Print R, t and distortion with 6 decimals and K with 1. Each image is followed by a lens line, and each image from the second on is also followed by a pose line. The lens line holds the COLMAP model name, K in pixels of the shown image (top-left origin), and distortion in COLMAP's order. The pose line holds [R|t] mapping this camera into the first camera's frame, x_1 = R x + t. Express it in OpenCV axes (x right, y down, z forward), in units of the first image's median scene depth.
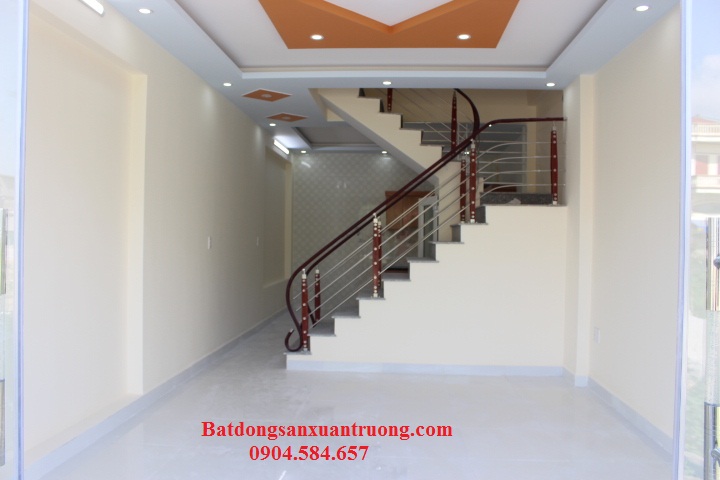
lens RADIAL K [[591.5, 0, 360.0], [0, 591.5, 240.0], [0, 0, 1]] dist [-0.163478, 0.149359]
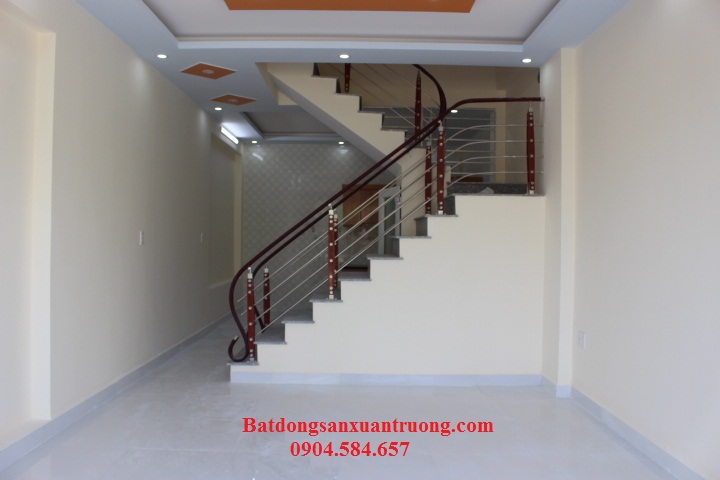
lens RADIAL K [[591.5, 0, 360.0], [0, 591.5, 240.0], [0, 0, 1]] dist [-0.163478, 0.149359]
pose [[0.997365, -0.002549, 0.072495, 0.004929], [0.002497, 0.999997, 0.000808, 0.007652], [-0.072497, -0.000625, 0.997368, 0.111760]]
